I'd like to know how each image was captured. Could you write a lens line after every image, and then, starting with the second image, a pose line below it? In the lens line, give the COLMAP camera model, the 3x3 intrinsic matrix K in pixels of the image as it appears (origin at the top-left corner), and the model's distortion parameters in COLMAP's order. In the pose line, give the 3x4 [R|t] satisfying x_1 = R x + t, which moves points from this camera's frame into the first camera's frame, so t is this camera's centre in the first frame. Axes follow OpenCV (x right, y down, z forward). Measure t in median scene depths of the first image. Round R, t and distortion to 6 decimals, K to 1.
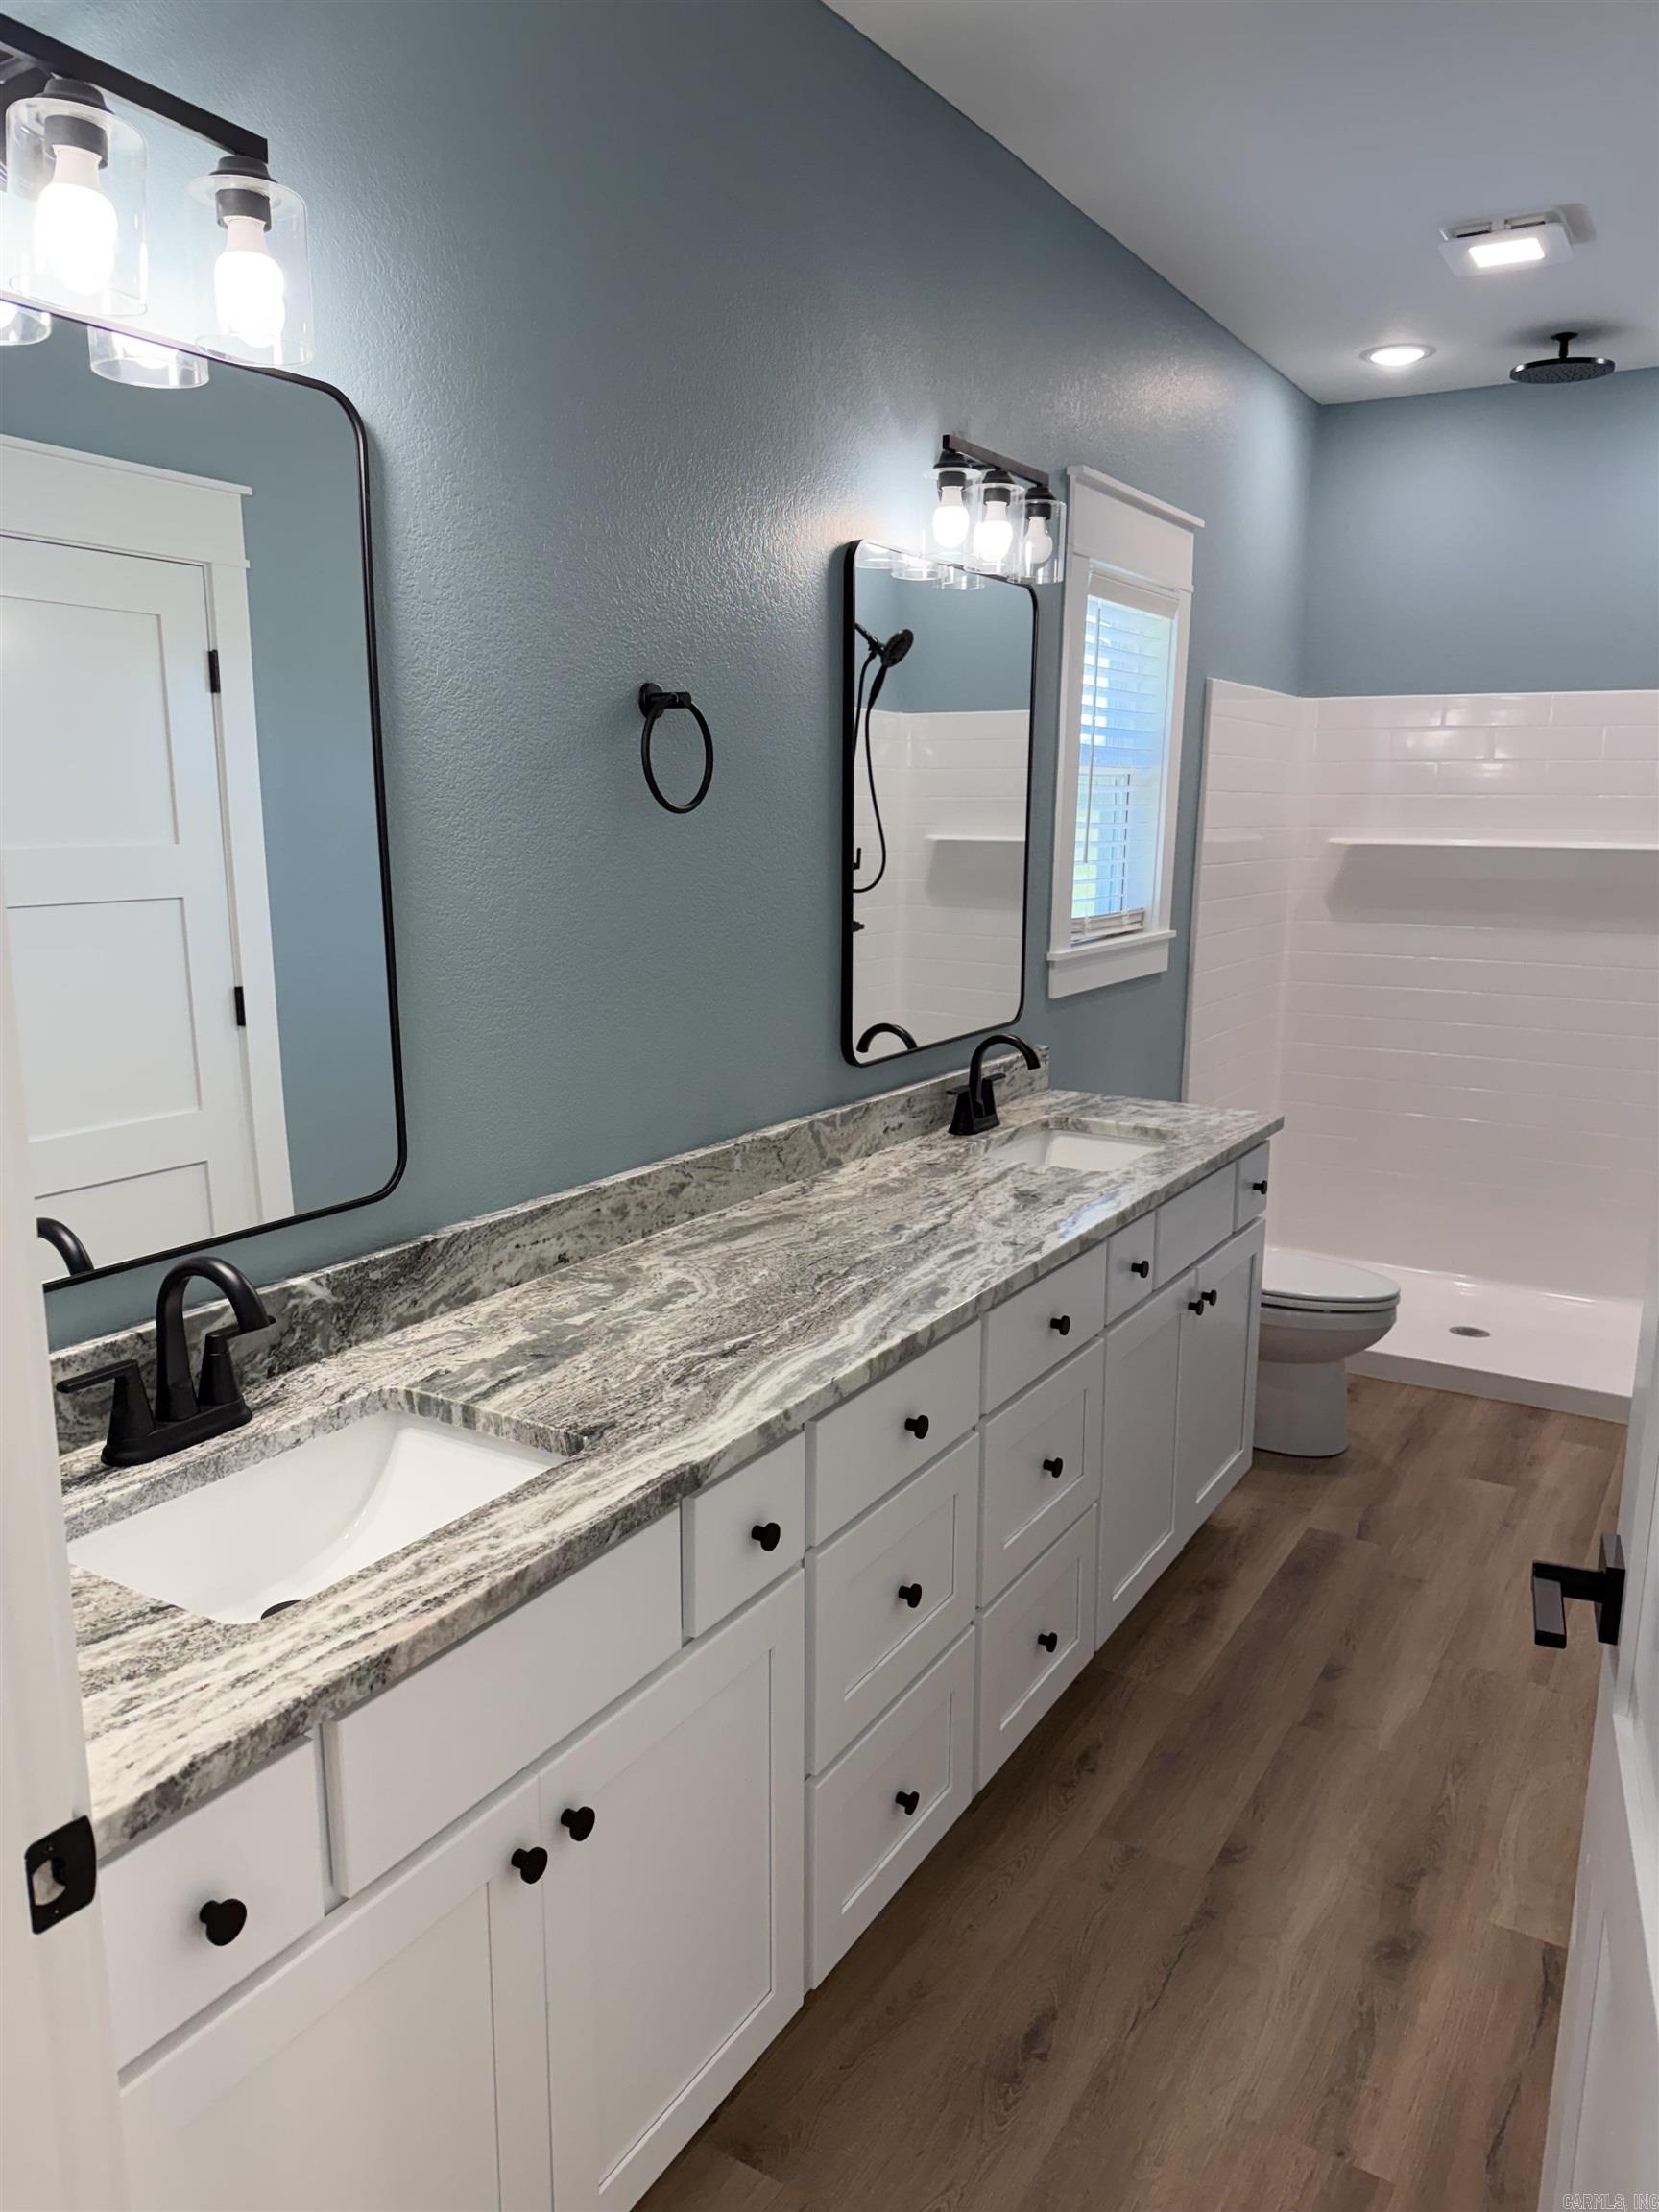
lens RADIAL K [[1541.9, 0, 841.0], [0, 1541.9, 1104.7], [0, 0, 1]] dist [0.121840, -0.176166]
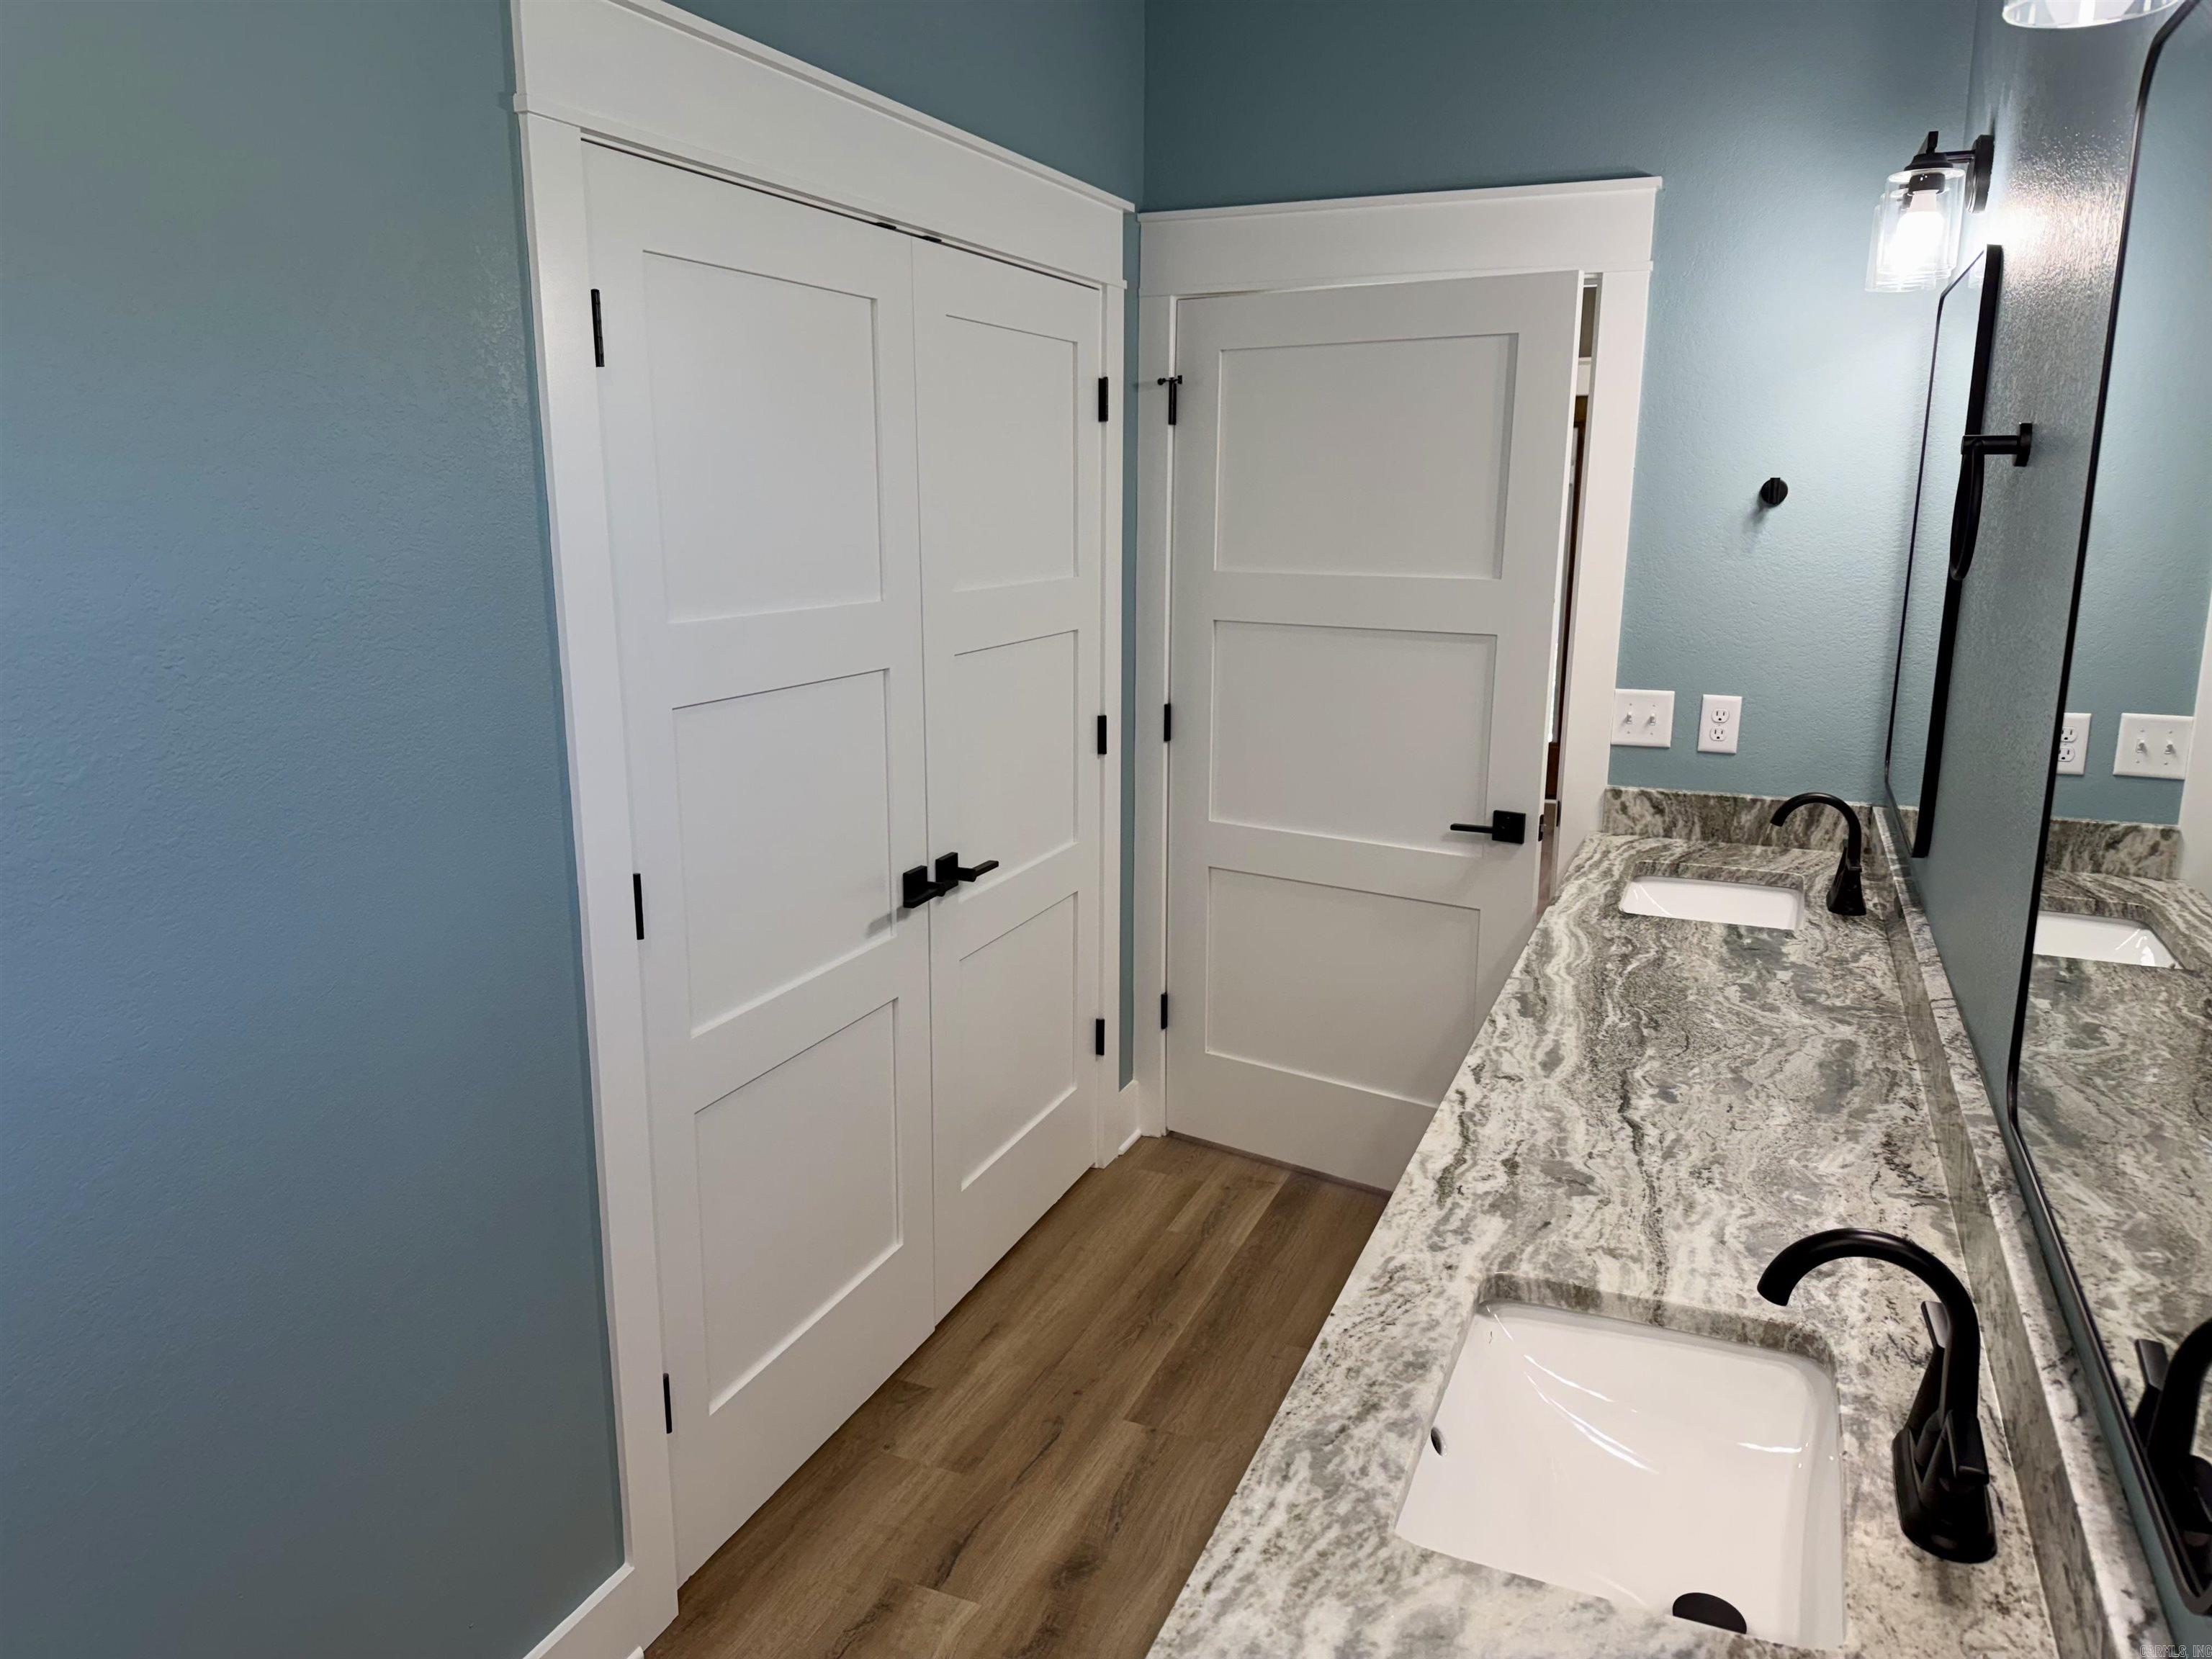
lens RADIAL K [[1541.9, 0, 1115.4], [0, 1541.9, 841.0], [0, 0, 1]] dist [0.121840, -0.176166]
pose [[-0.987924, 0.021473, -0.153445, 0.390778], [-0.042899, 0.913725, 0.404062, -0.314702], [0.148883, 0.405765, -0.901770, 1.452446]]
